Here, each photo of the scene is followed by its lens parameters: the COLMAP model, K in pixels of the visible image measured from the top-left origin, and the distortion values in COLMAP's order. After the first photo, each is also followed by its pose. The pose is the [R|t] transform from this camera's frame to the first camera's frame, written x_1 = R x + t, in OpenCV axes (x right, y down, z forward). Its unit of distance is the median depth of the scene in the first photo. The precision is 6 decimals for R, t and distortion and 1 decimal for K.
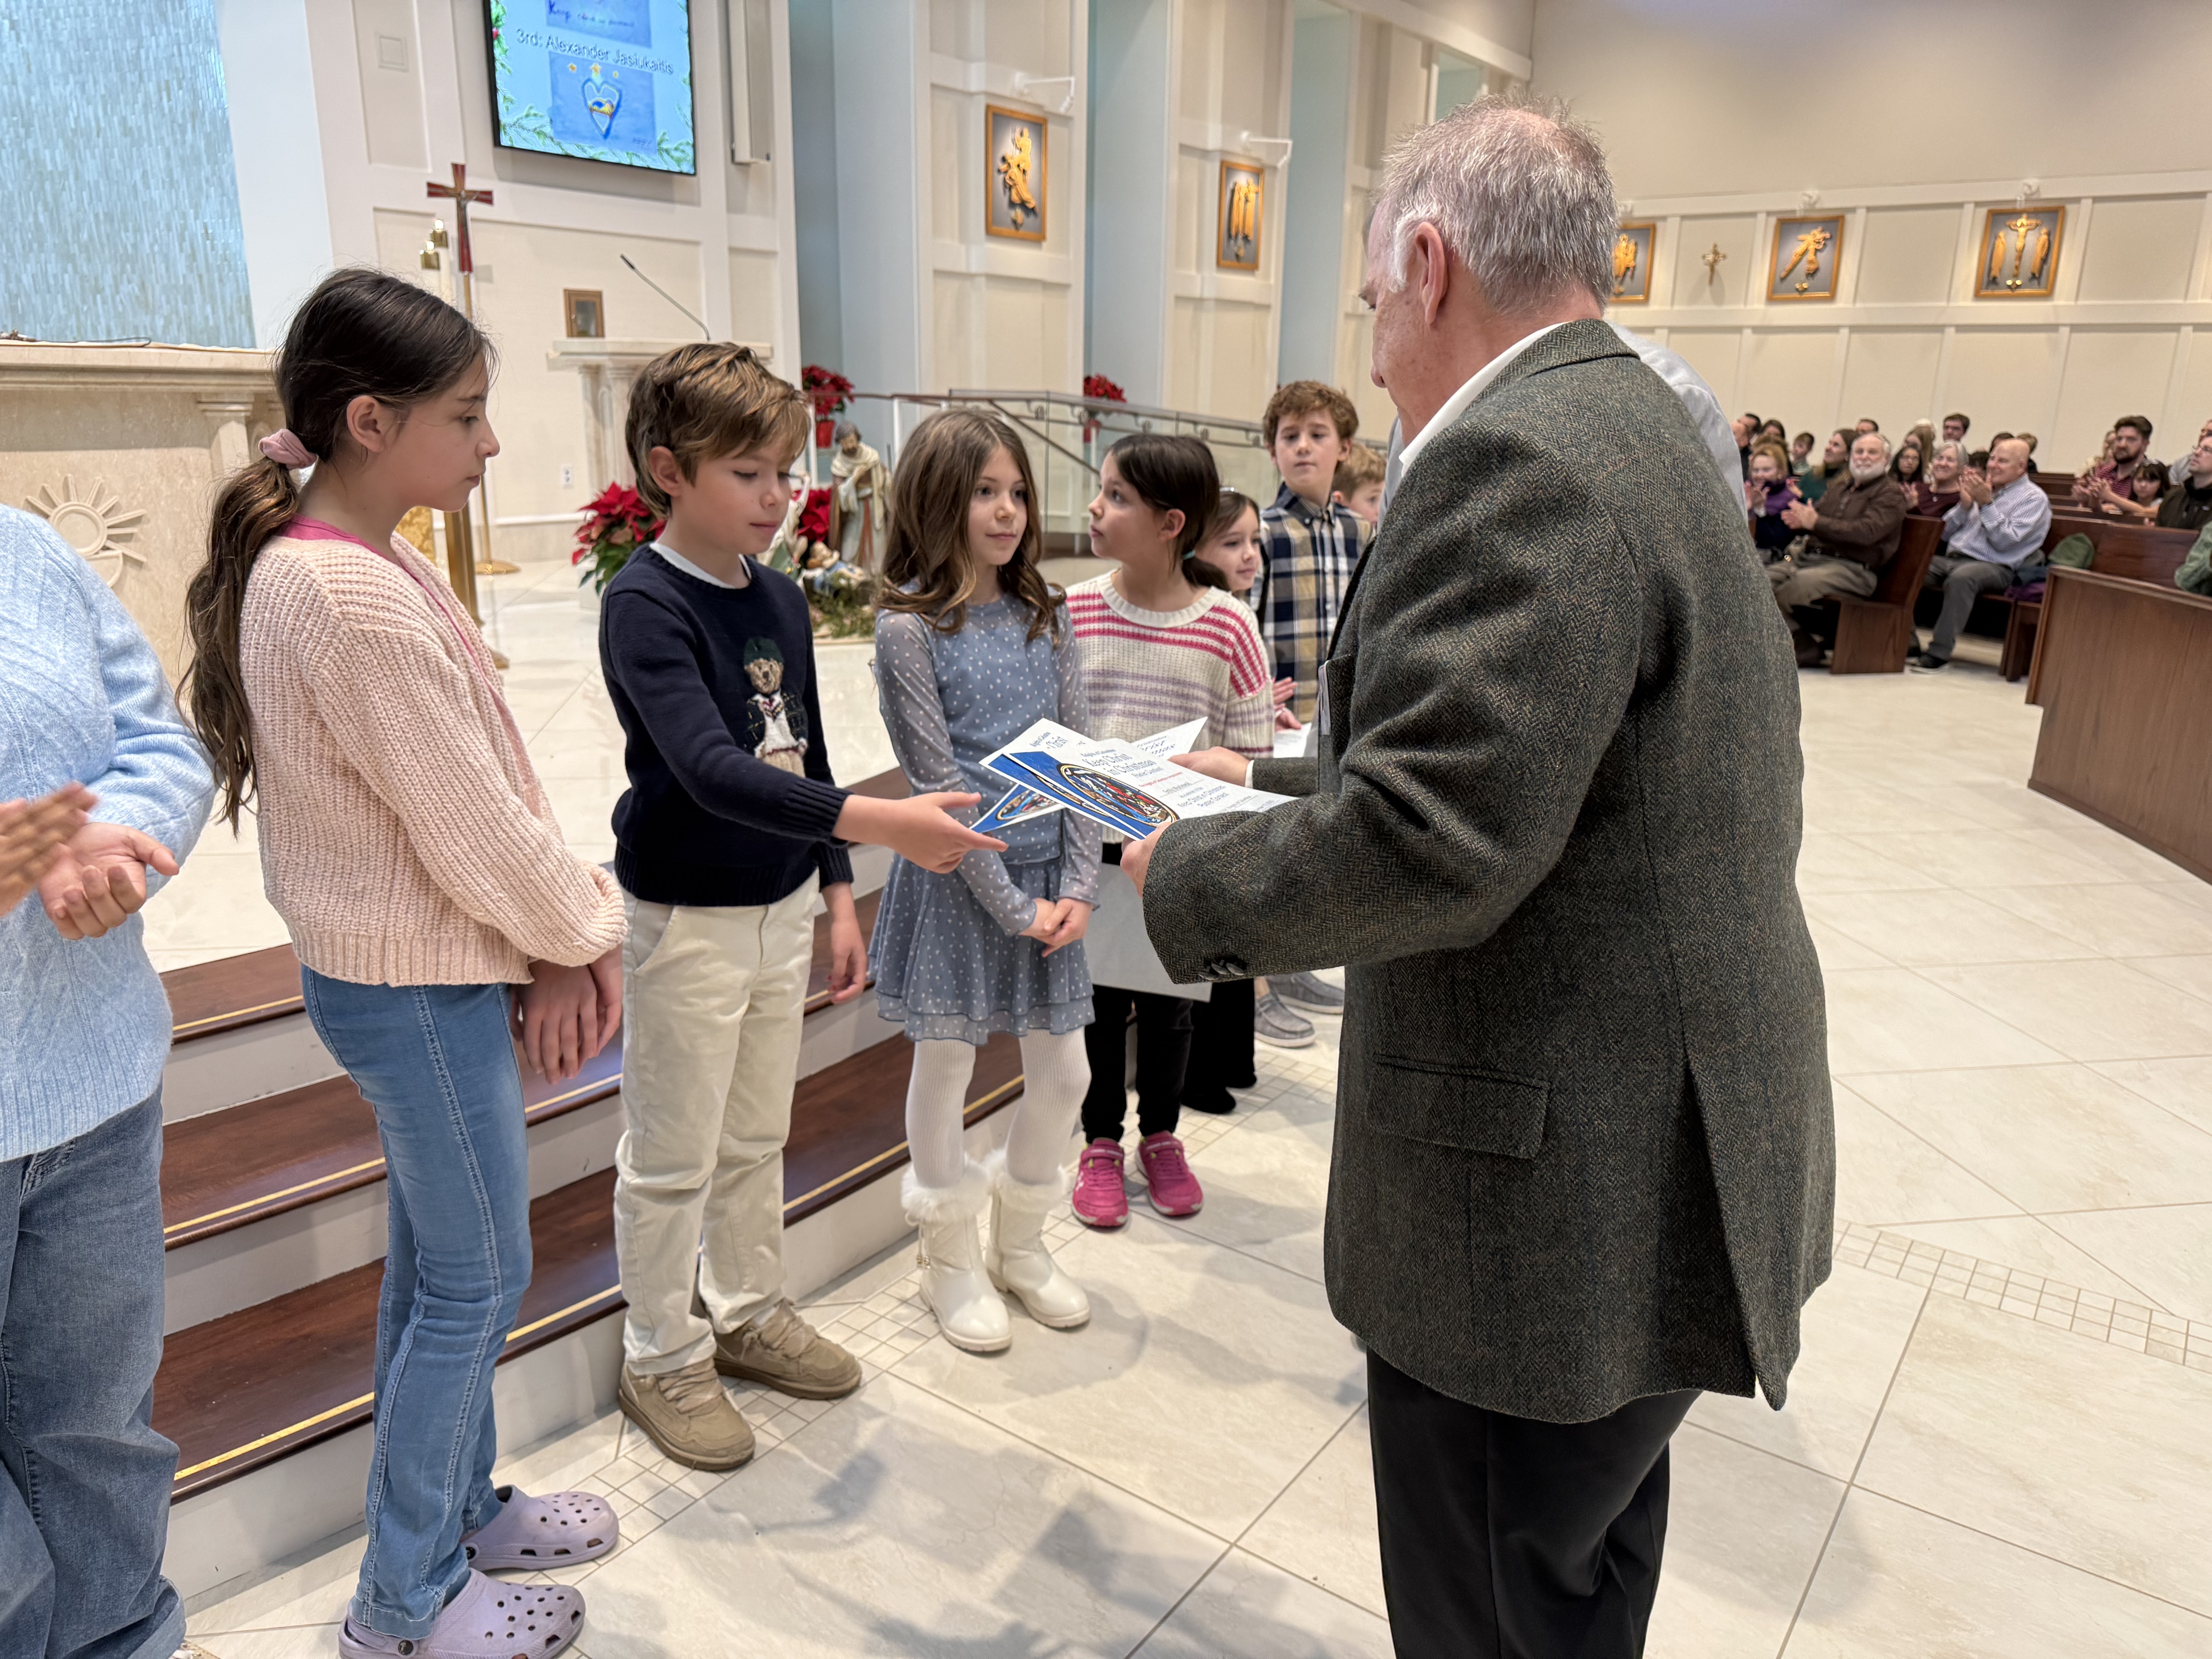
lens RADIAL K [[1572.1, 0, 1095.9], [0, 1572.1, 841.7], [0, 0, 1]] dist [-0.004088, 0.000928]
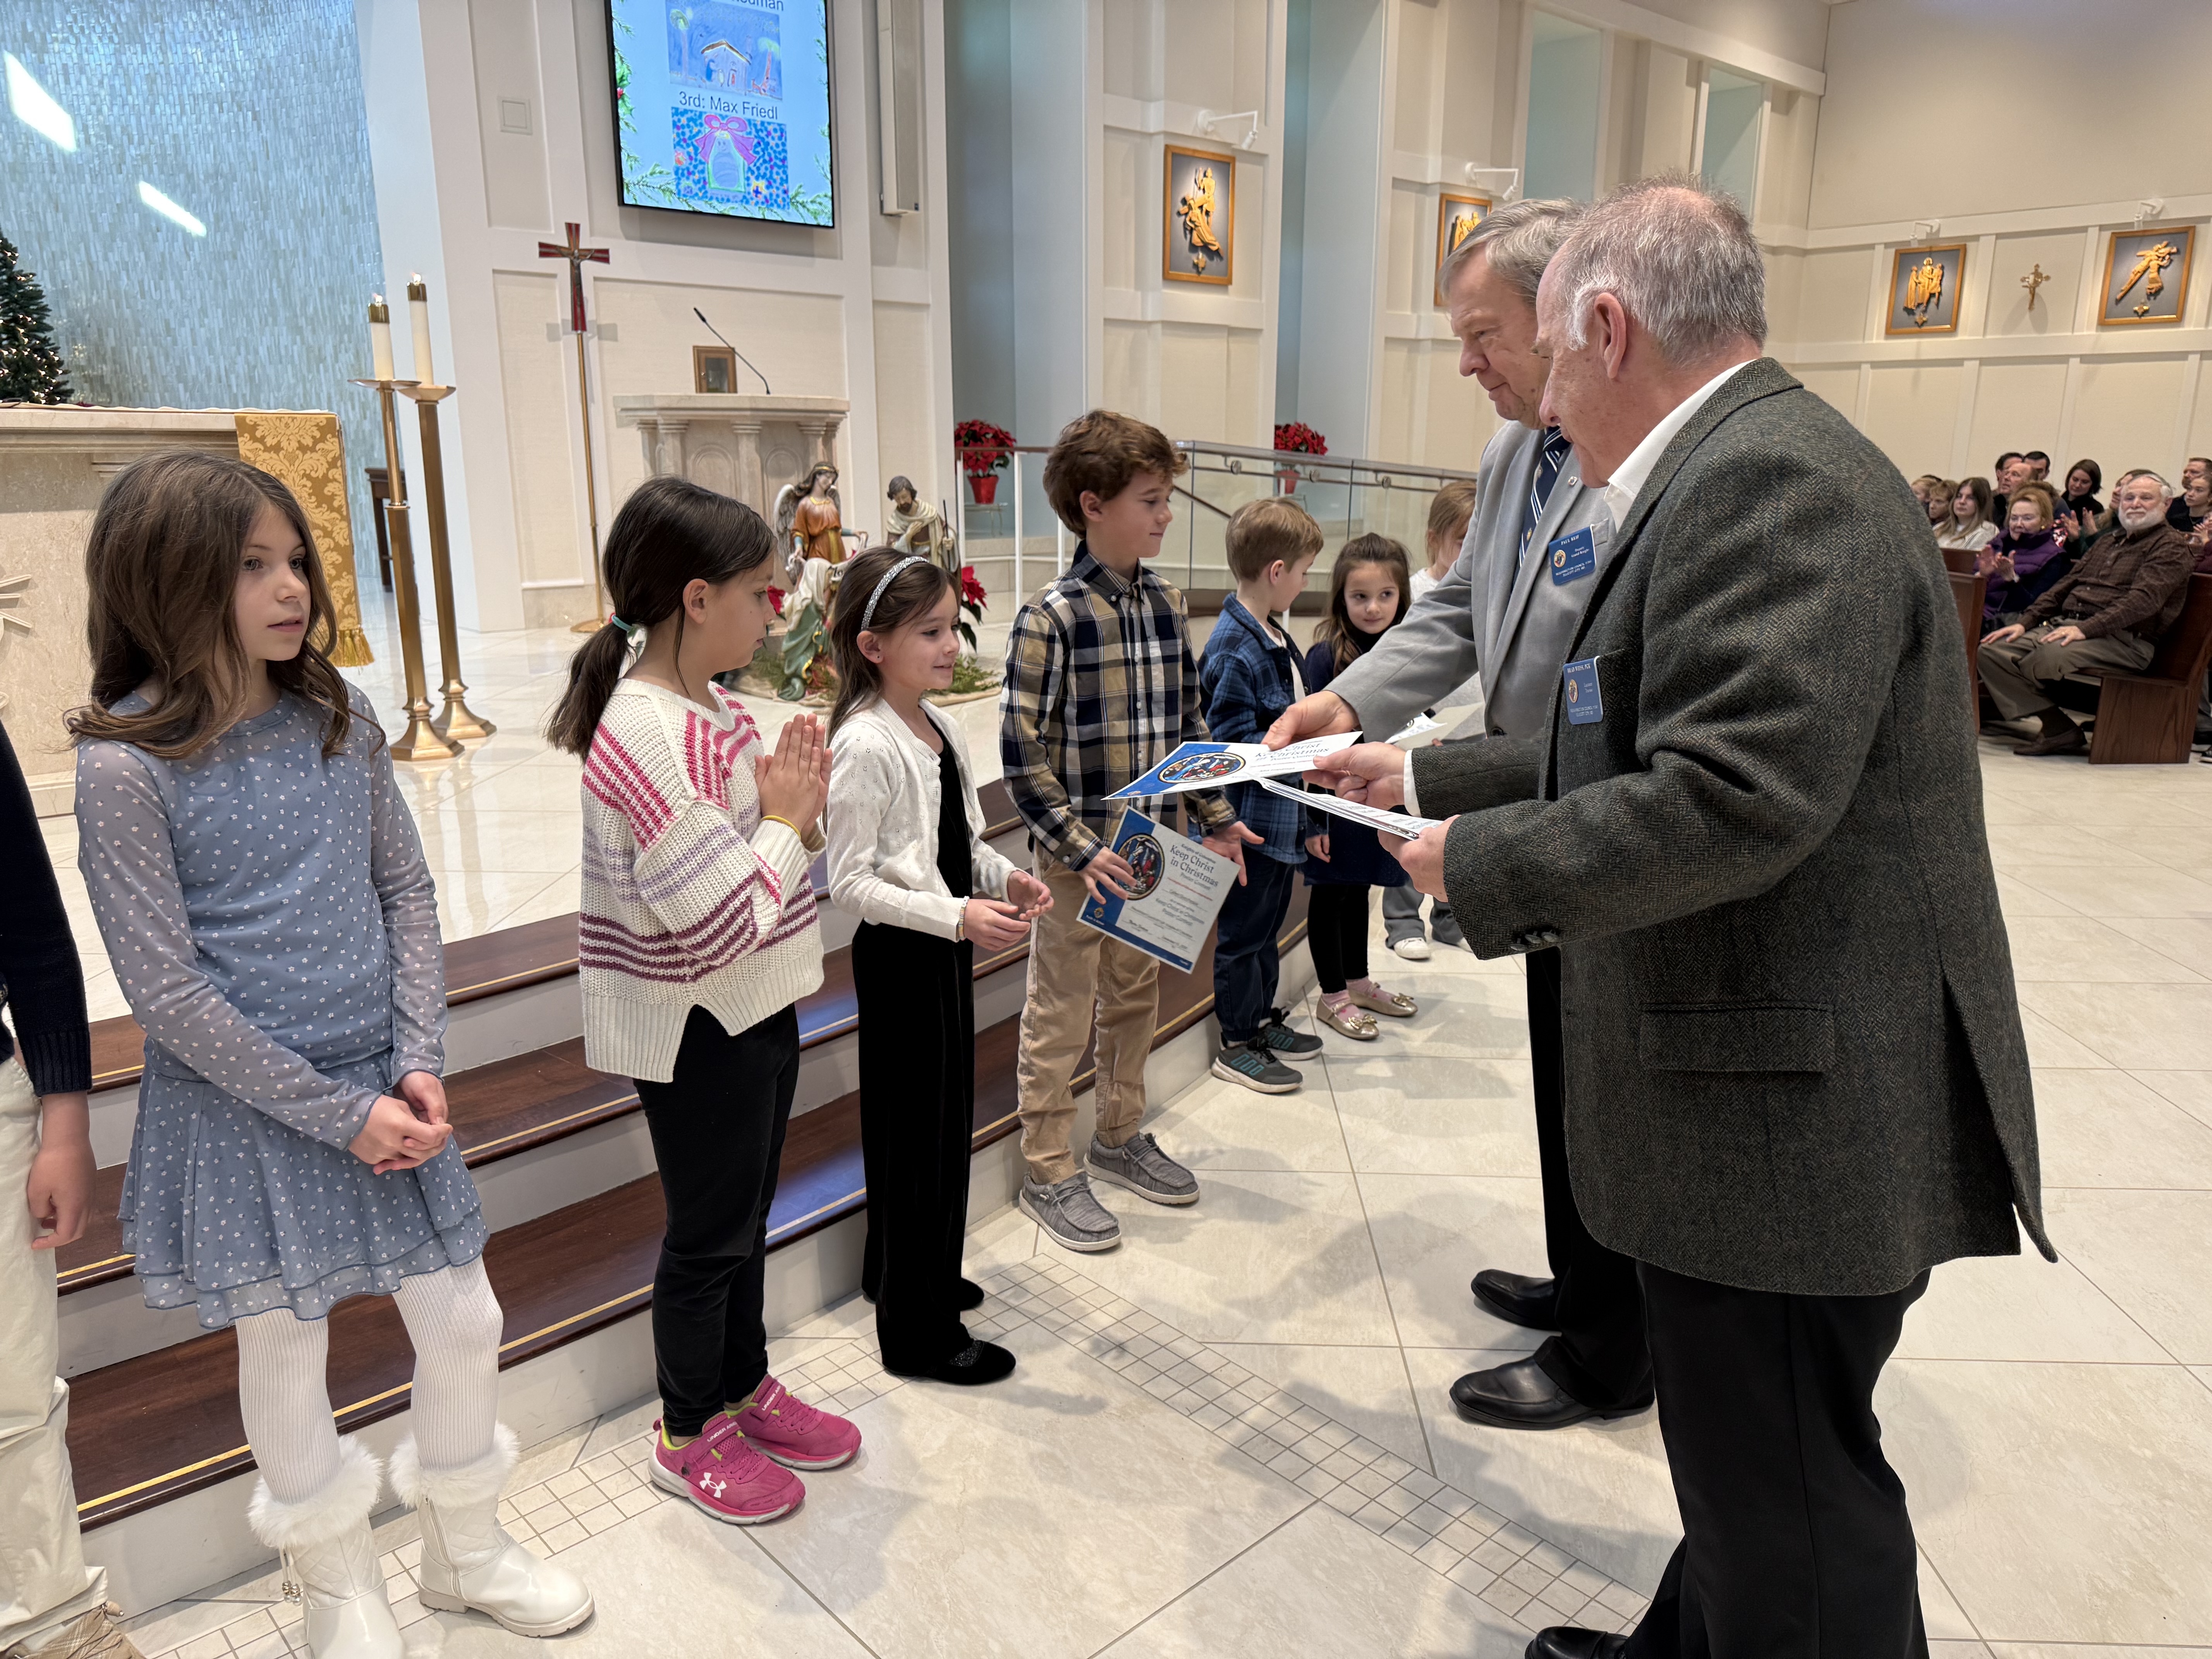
lens RADIAL K [[1551.8, 0, 1100.6], [0, 1551.8, 847.3], [0, 0, 1]] dist [0.022619, -0.025419]
pose [[0.980999, 0.034061, -0.190998, 0.103236], [-0.039013, 0.998991, -0.022227, -0.020710], [0.190048, 0.029256, 0.981339, 0.081595]]
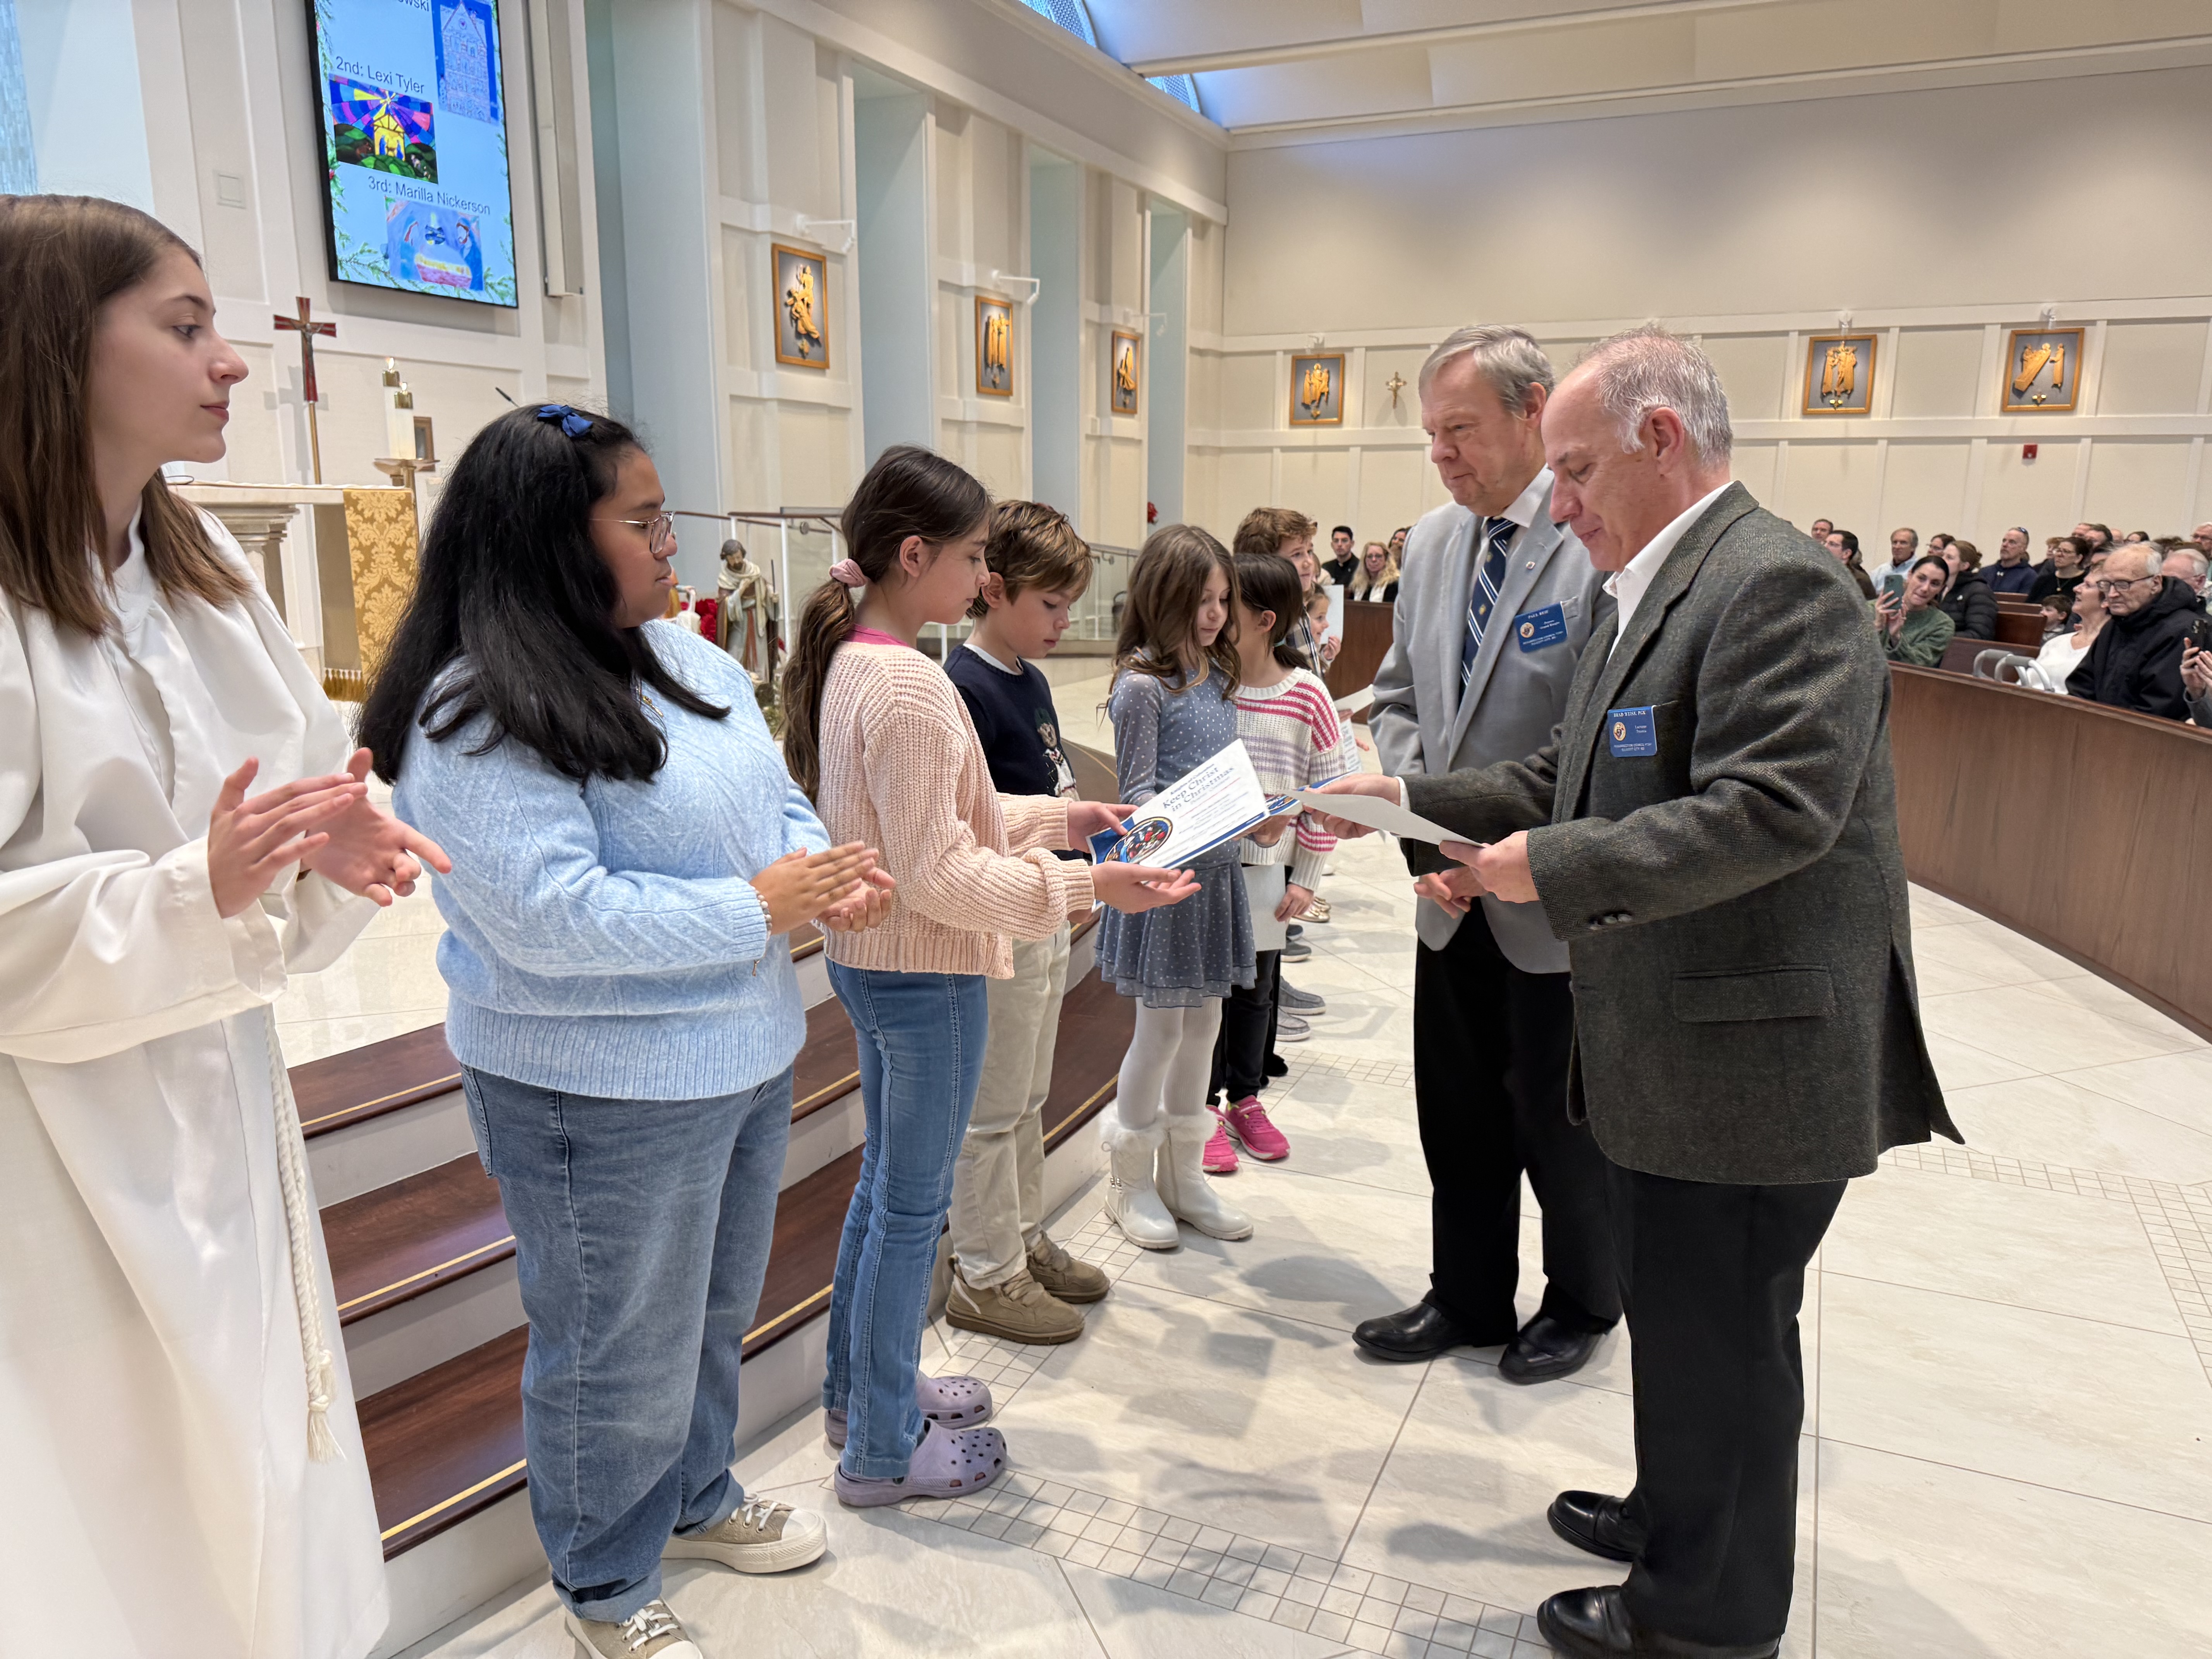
lens RADIAL K [[1561.9, 0, 1114.5], [0, 1561.9, 844.1], [0, 0, 1]] dist [0.008950, -0.010947]
pose [[0.978049, -0.055047, 0.200970, -0.091653], [0.067818, 0.996056, -0.057216, 0.014332], [-0.197028, 0.069589, 0.977925, -0.063090]]
